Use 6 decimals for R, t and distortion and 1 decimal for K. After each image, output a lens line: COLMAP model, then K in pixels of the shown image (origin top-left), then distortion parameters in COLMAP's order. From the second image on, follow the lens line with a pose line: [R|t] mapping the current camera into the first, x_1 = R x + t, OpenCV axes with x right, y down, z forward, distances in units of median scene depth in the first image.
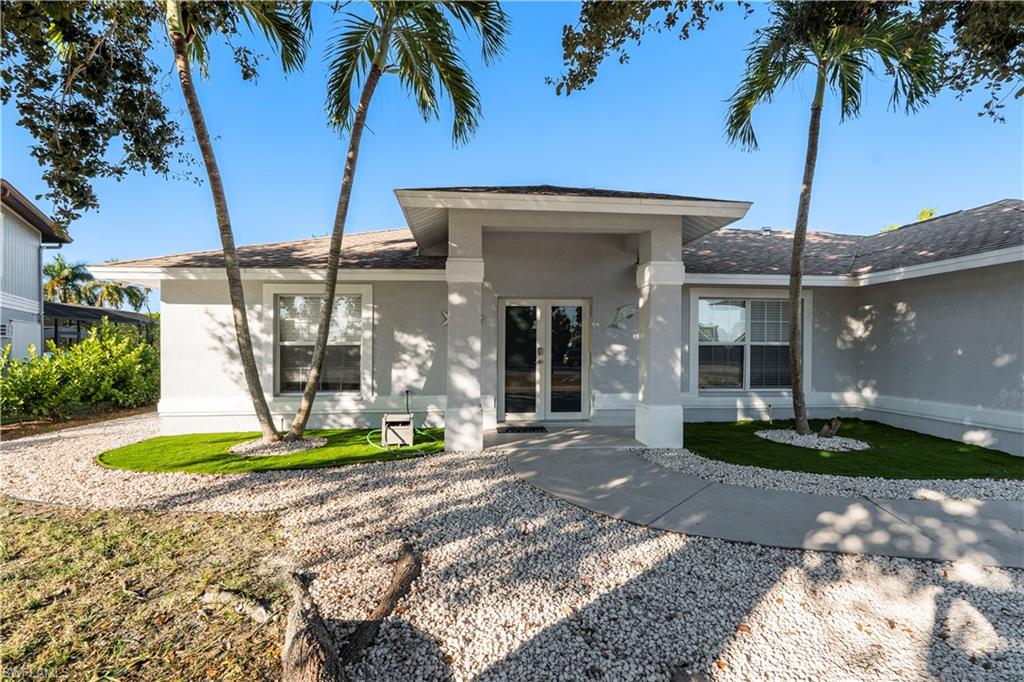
lens RADIAL K [[462.7, 0, 512.0], [0, 462.7, 341.0], [0, 0, 1]] dist [-0.017185, 0.000018]
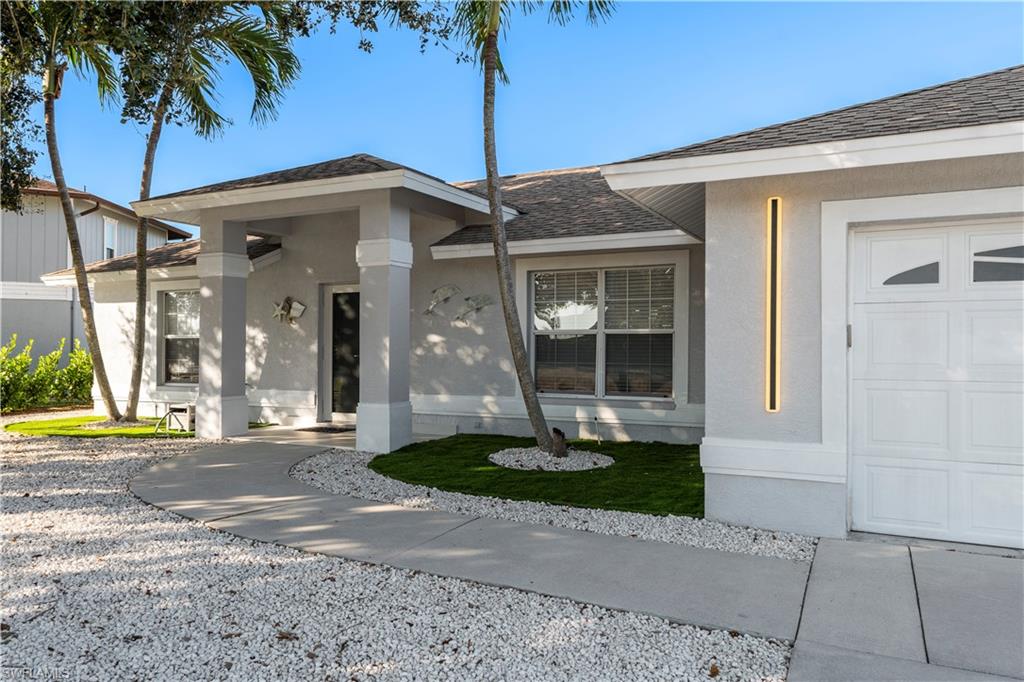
lens RADIAL K [[757.4, 0, 512.0], [0, 757.4, 341.0], [0, 0, 1]] dist [0.003485, 0.000824]
pose [[0.849421, -0.006025, -0.527681, 1.097153], [0.008667, 0.999959, 0.002534, 0.017357], [0.527644, -0.006725, 0.849439, -0.070560]]
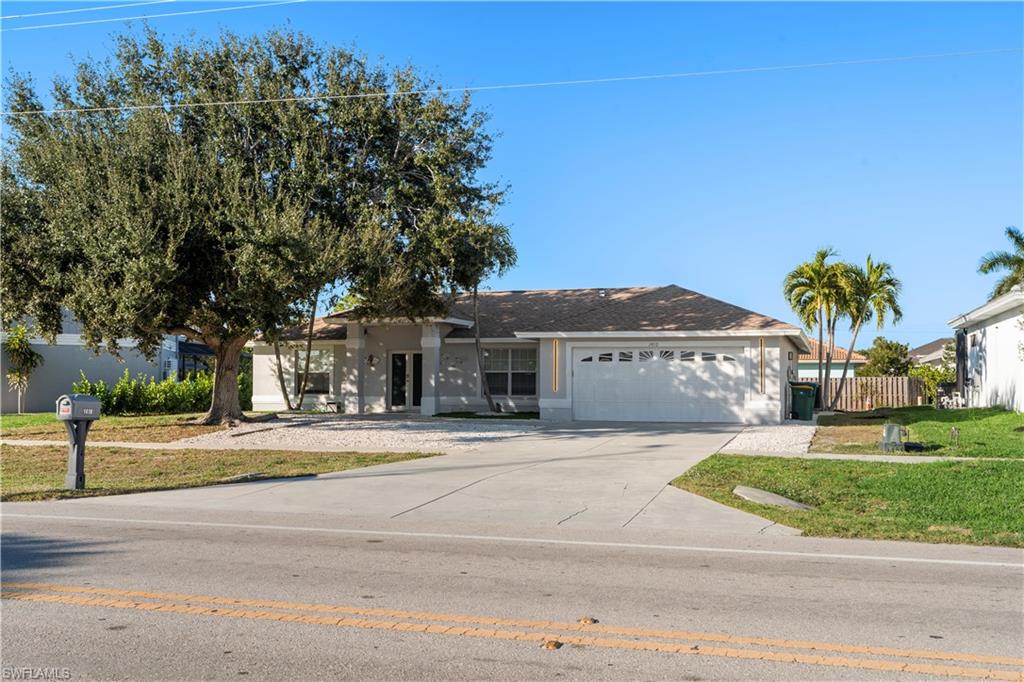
lens RADIAL K [[1087.7, 0, 514.3], [0, 1087.7, 257.9], [0, 0, 1]] dist [-0.009080, -0.019131]
pose [[0.922370, -0.044668, -0.383716, 2.459784], [0.002925, 0.994072, -0.108688, 0.029240], [0.386297, 0.099128, 0.917033, -3.406320]]
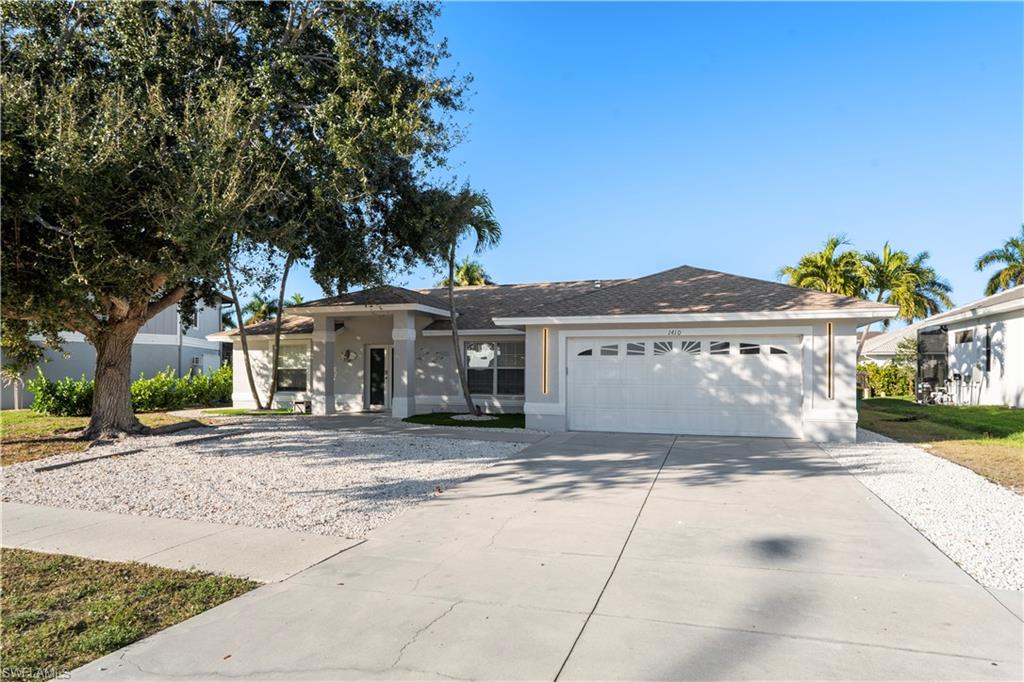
lens RADIAL K [[624.4, 0, 512.0], [0, 624.4, 341.0], [0, 0, 1]] dist [-0.002150, 0.000213]
pose [[0.911927, -0.021062, -0.409812, 1.637895], [0.003257, 0.999022, -0.044095, 0.009538], [0.410340, 0.038877, 0.911104, -1.155413]]
